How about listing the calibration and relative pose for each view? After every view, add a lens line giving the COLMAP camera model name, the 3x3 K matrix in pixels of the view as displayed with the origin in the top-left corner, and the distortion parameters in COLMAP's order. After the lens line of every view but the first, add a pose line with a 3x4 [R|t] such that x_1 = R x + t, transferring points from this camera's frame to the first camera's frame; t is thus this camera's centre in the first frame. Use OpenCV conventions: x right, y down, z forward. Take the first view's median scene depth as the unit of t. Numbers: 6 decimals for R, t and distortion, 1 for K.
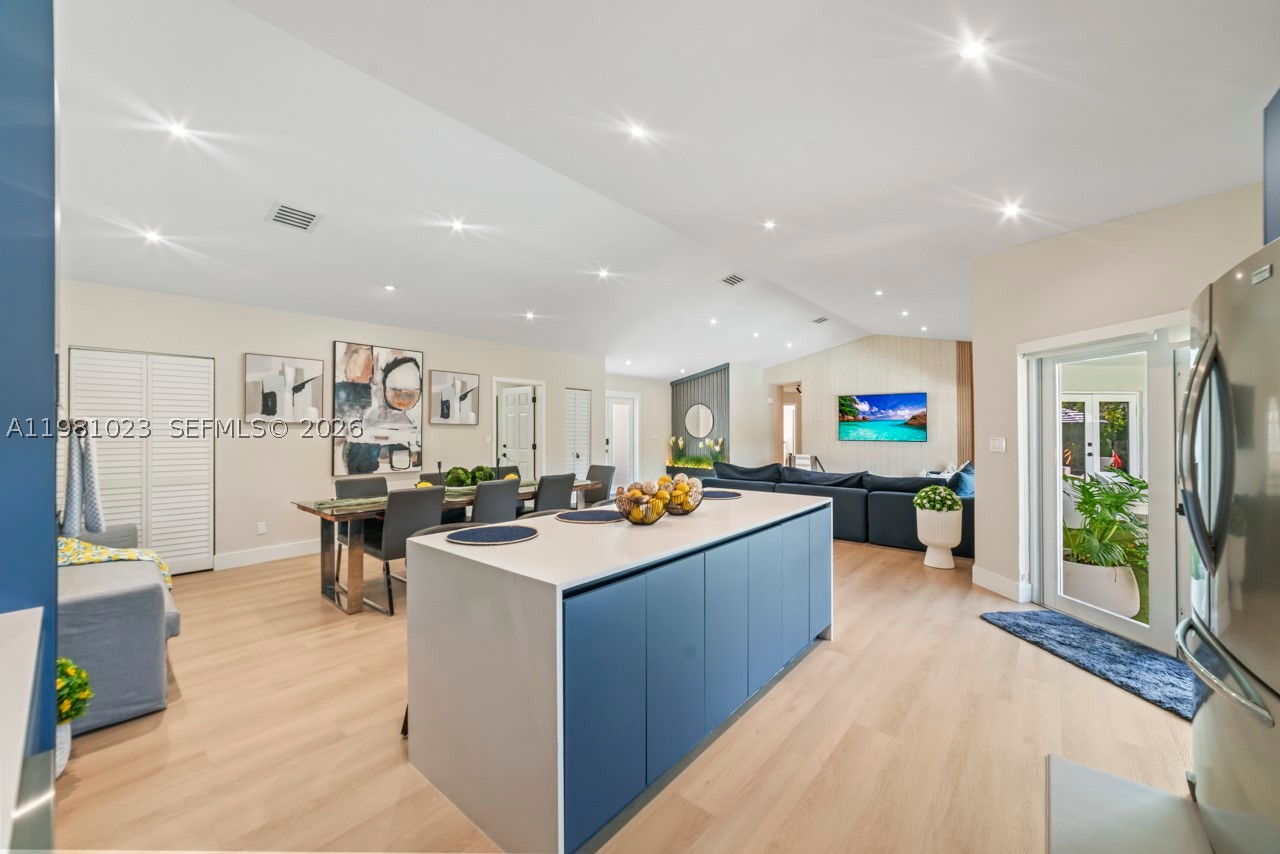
lens RADIAL K [[488.9, 0, 636.8], [0, 488.9, 423.1], [0, 0, 1]] dist [-0.027786, 0.010319]
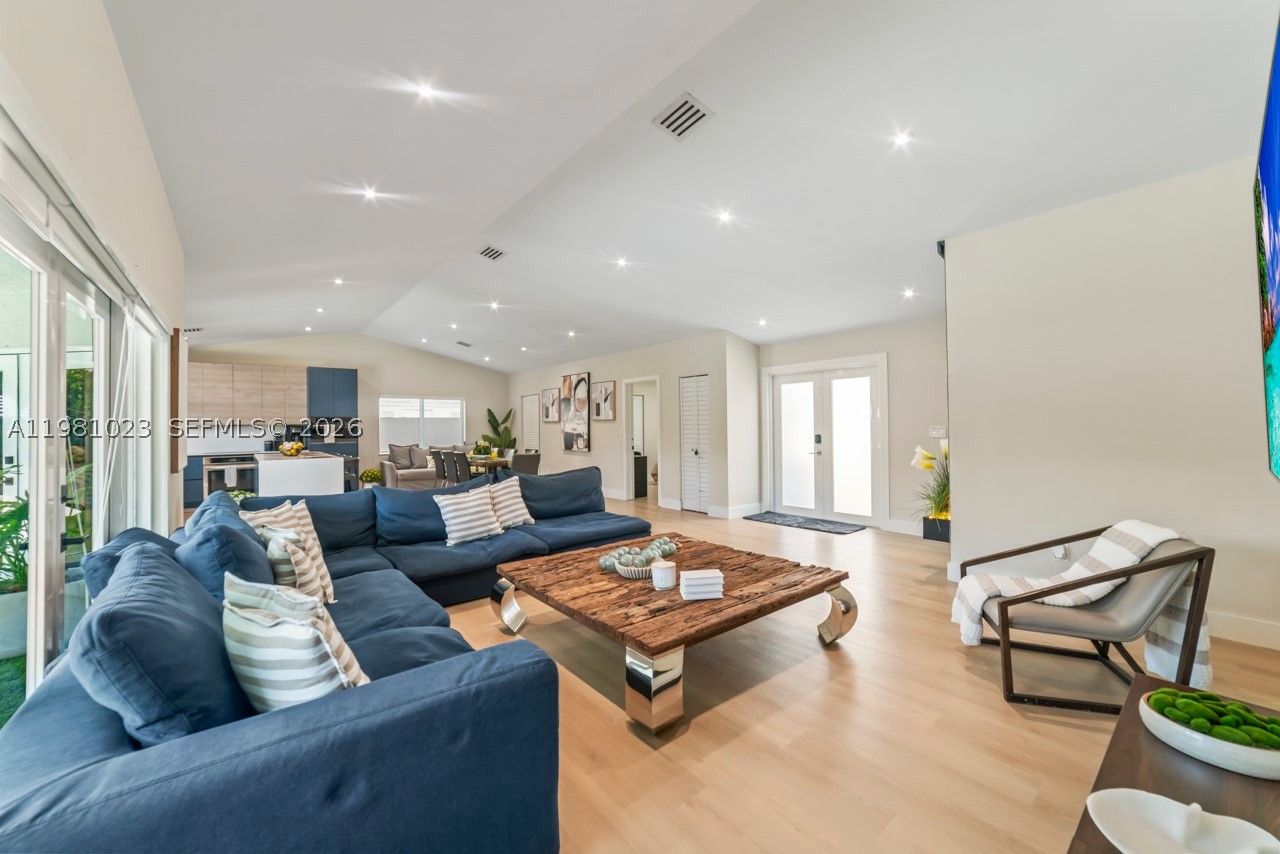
lens RADIAL K [[488.9, 0, 636.8], [0, 488.9, 423.1], [0, 0, 1]] dist [-0.027786, 0.010319]
pose [[-0.174651, 0.001009, -0.984630, 0.781257], [0.028111, 0.999597, -0.003962, 0.015509], [0.984229, -0.028371, -0.174609, 1.085113]]
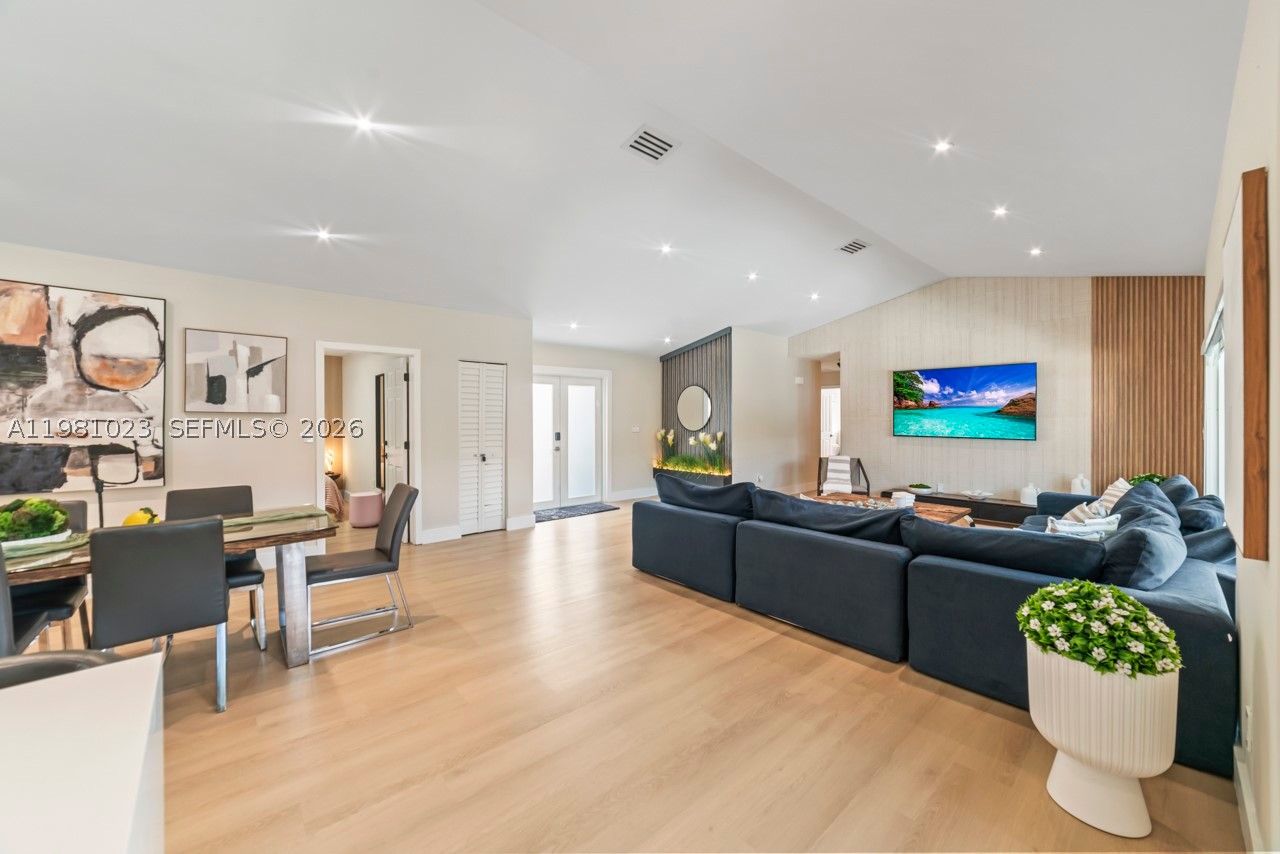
lens RADIAL K [[488.9, 0, 636.8], [0, 488.9, 423.1], [0, 0, 1]] dist [-0.027786, 0.010319]
pose [[0.990593, 0.002988, -0.136808, 0.196567], [0.000281, 0.999715, 0.023868, 0.000578], [0.136840, -0.023682, 0.990310, 0.355311]]
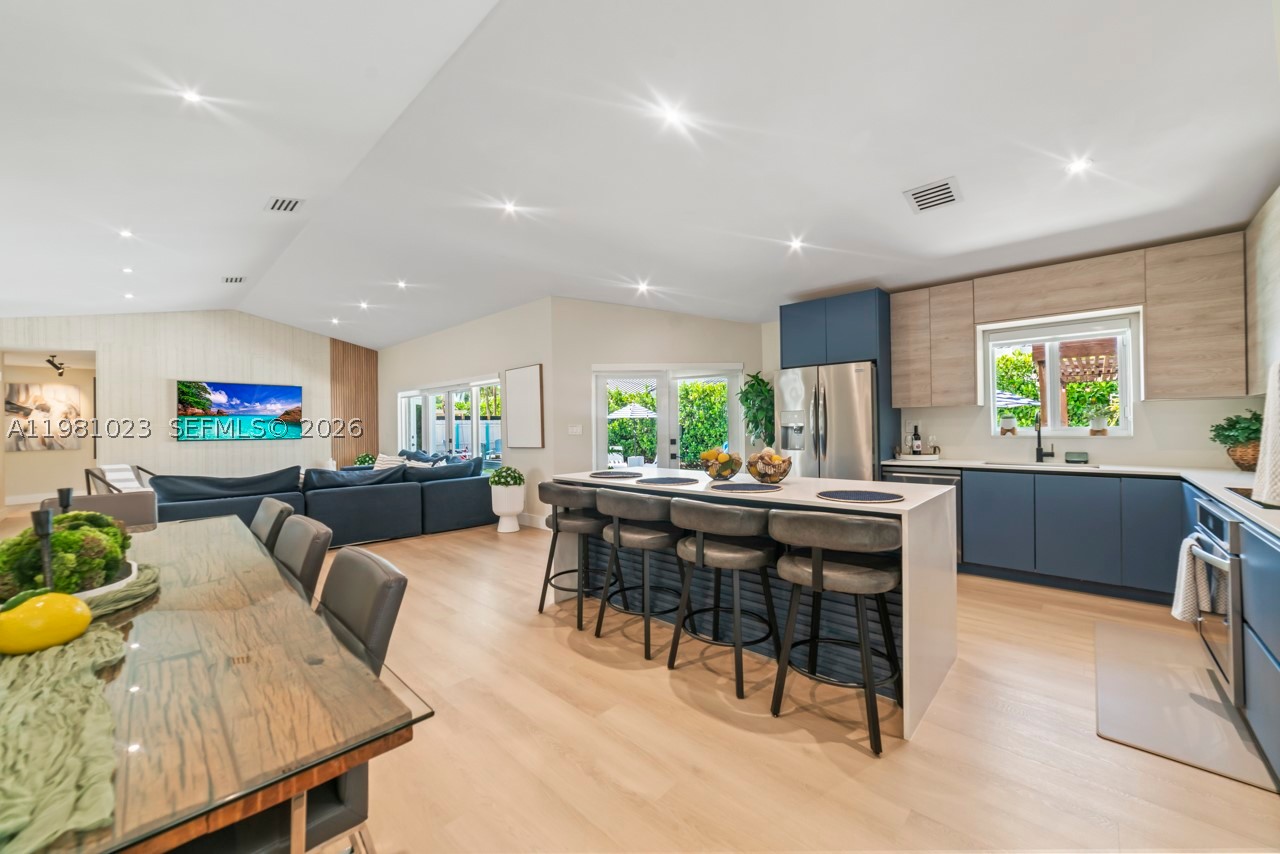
lens RADIAL K [[488.9, 0, 636.8], [0, 488.9, 423.1], [0, 0, 1]] dist [-0.027786, 0.010319]
pose [[0.036482, 0.009976, 0.999285, -0.362973], [-0.002163, 0.999949, -0.009904, 0.018093], [-0.999332, -0.001801, 0.036501, 0.367123]]
